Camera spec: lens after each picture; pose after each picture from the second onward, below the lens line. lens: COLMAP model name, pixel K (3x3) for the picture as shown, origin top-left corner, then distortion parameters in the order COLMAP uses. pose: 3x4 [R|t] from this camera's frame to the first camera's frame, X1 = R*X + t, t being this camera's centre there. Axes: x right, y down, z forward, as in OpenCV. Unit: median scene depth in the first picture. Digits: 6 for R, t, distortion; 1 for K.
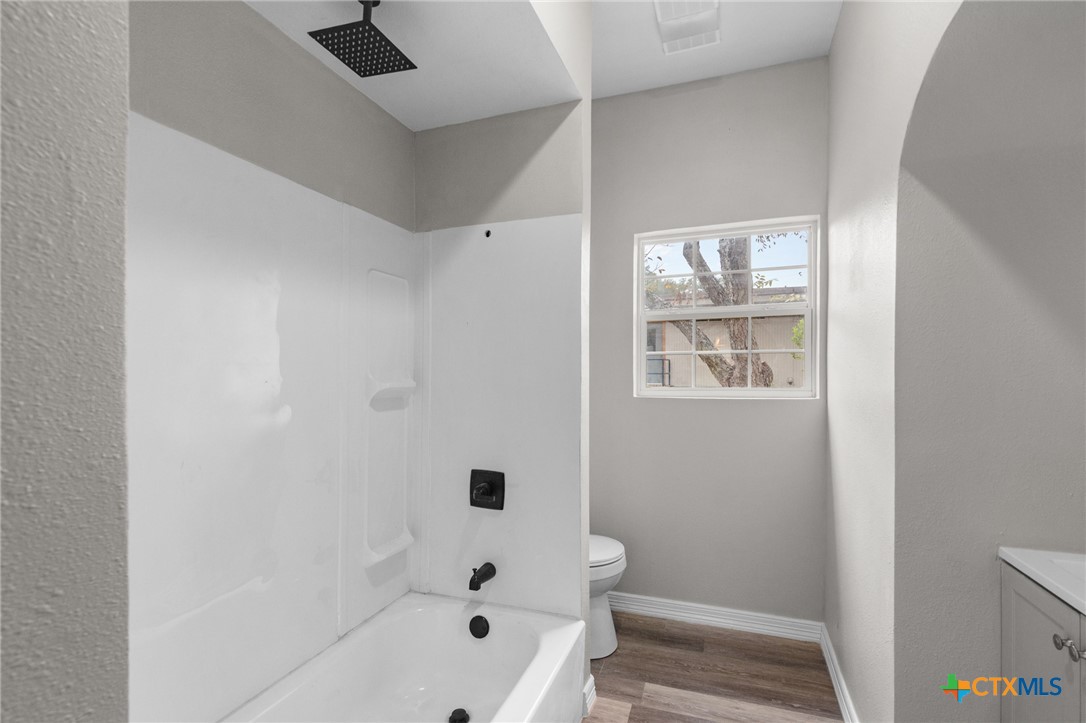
lens RADIAL K [[498.8, 0, 544.0], [0, 498.8, 367.6], [0, 0, 1]] dist [0.000383, 0.000423]
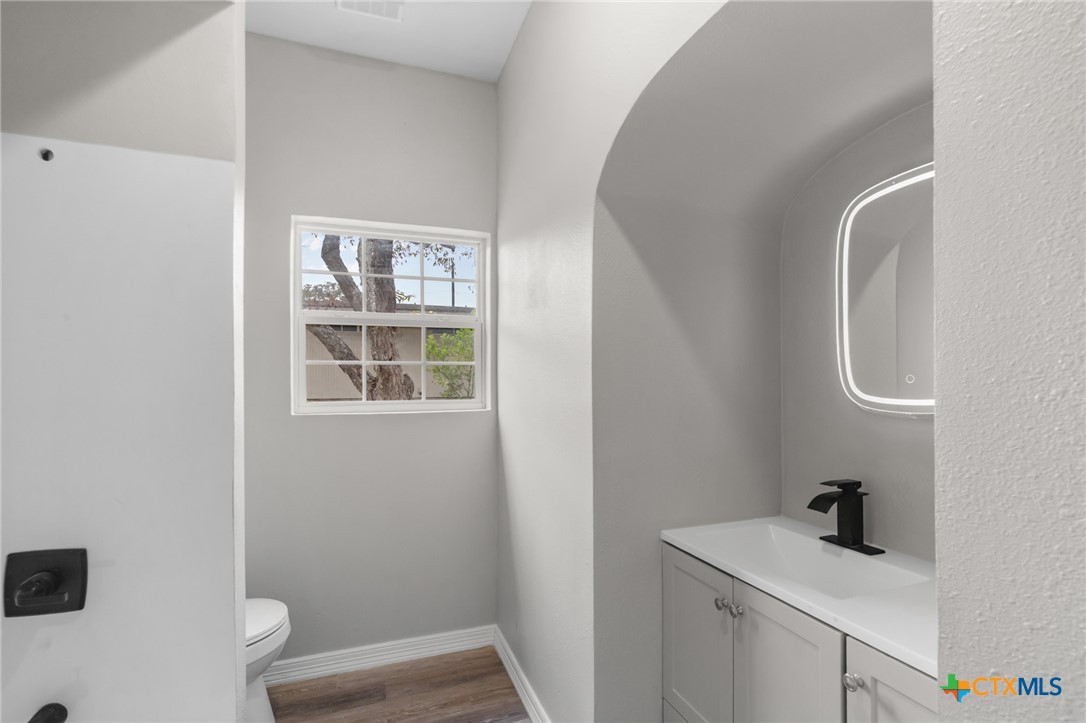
lens RADIAL K [[498.8, 0, 542.9], [0, 498.8, 383.5], [0, 0, 1]] dist [0.000383, 0.000423]
pose [[0.761659, 0.000101, 0.647978, -0.041406], [-0.006328, 0.999953, 0.007283, -0.001429], [-0.647948, -0.009648, 0.761624, 0.136785]]
